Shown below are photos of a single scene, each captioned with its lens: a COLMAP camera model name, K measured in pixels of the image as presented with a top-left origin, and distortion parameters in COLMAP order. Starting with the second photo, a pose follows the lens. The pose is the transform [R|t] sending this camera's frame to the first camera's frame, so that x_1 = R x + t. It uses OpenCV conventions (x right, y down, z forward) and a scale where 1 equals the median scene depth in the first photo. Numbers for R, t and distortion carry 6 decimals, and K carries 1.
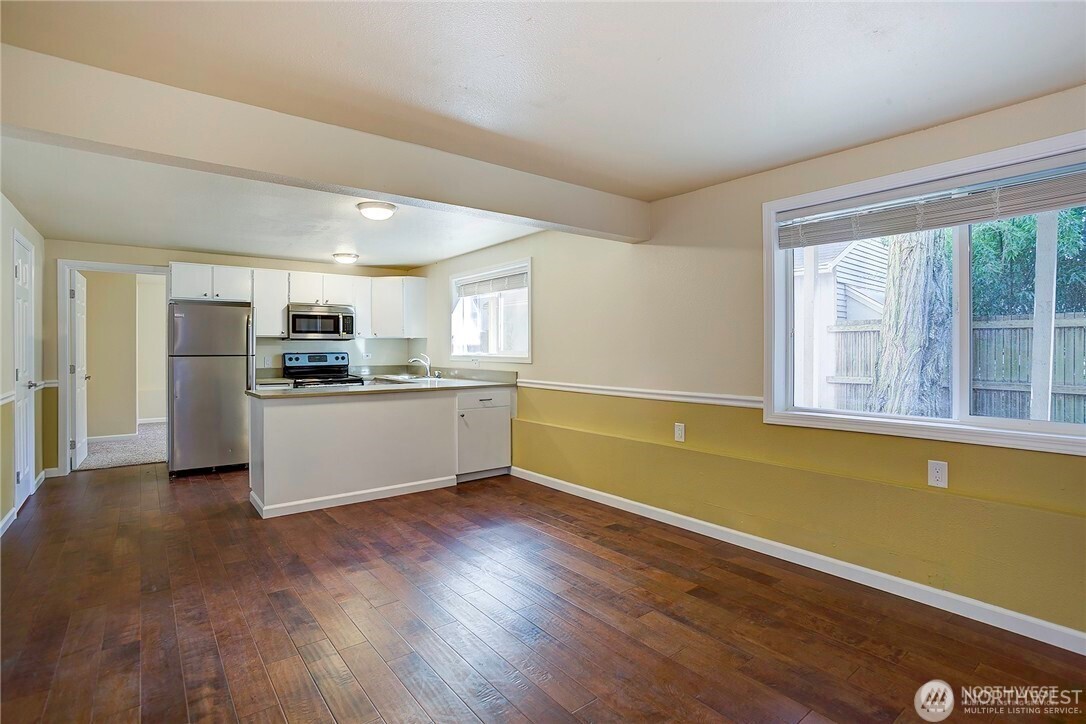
lens RADIAL K [[520.3, 0, 534.8], [0, 520.3, 360.1], [0, 0, 1]] dist [-0.018037, 0.000209]
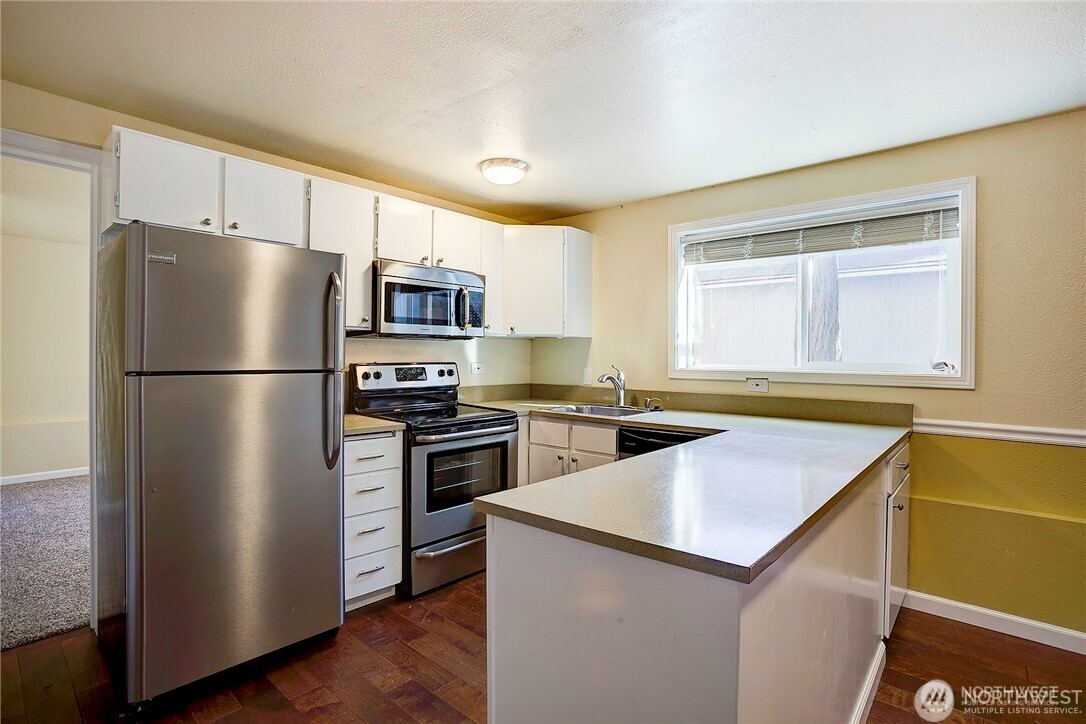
lens RADIAL K [[520.3, 0, 550.7], [0, 520.3, 360.0], [0, 0, 1]] dist [-0.018037, 0.000209]
pose [[0.976095, 0.005458, 0.217274, -0.401970], [-0.002547, 0.999903, -0.013675, -0.010330], [-0.217327, 0.012795, 0.976015, 0.475765]]
